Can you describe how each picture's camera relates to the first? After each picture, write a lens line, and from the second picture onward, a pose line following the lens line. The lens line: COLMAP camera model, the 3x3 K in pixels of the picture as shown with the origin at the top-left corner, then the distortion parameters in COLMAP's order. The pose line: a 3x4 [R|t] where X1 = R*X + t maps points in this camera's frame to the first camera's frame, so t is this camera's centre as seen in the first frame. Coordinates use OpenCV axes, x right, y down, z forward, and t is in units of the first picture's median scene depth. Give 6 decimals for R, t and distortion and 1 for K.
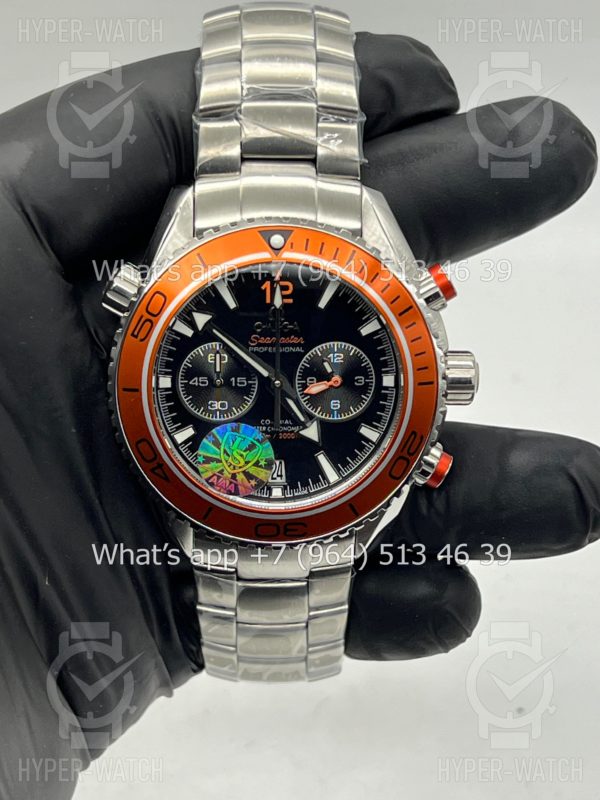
lens RADIAL K [[1744.8, 0, 300.0], [0, 1744.8, 400.0], [0, 0, 1]] dist [0.486357, -0.043143]
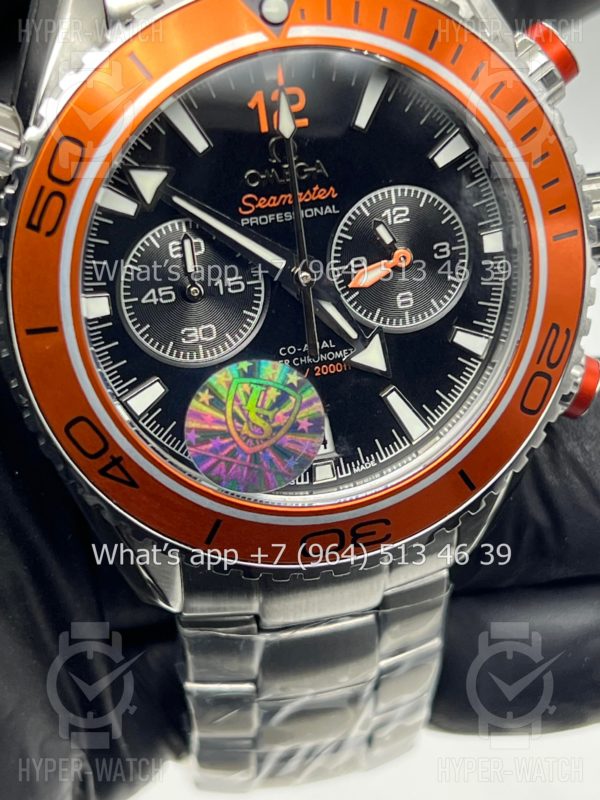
lens RADIAL K [[1901.2, 0, 300.0], [0, 1901.2, 400.0], [0, 0, 1]] dist [0.340703, -0.433427]
pose [[0.975408, -0.161348, 0.150157, -0.108886], [0.154438, 0.986376, 0.056669, -0.005507], [-0.157255, -0.032086, 0.987037, 0.408272]]
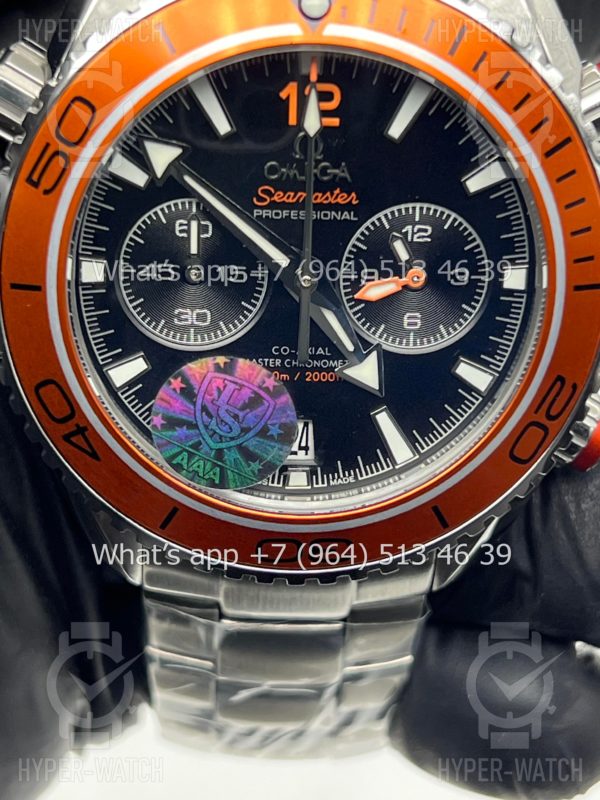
lens RADIAL K [[1901.2, 0, 300.0], [0, 1901.2, 400.0], [0, 0, 1]] dist [0.340703, -0.433427]
pose [[0.999578, 0.024611, 0.015432, -0.022540], [-0.026060, 0.994435, 0.102079, -0.031994], [-0.012834, -0.102438, 0.994657, 0.420874]]
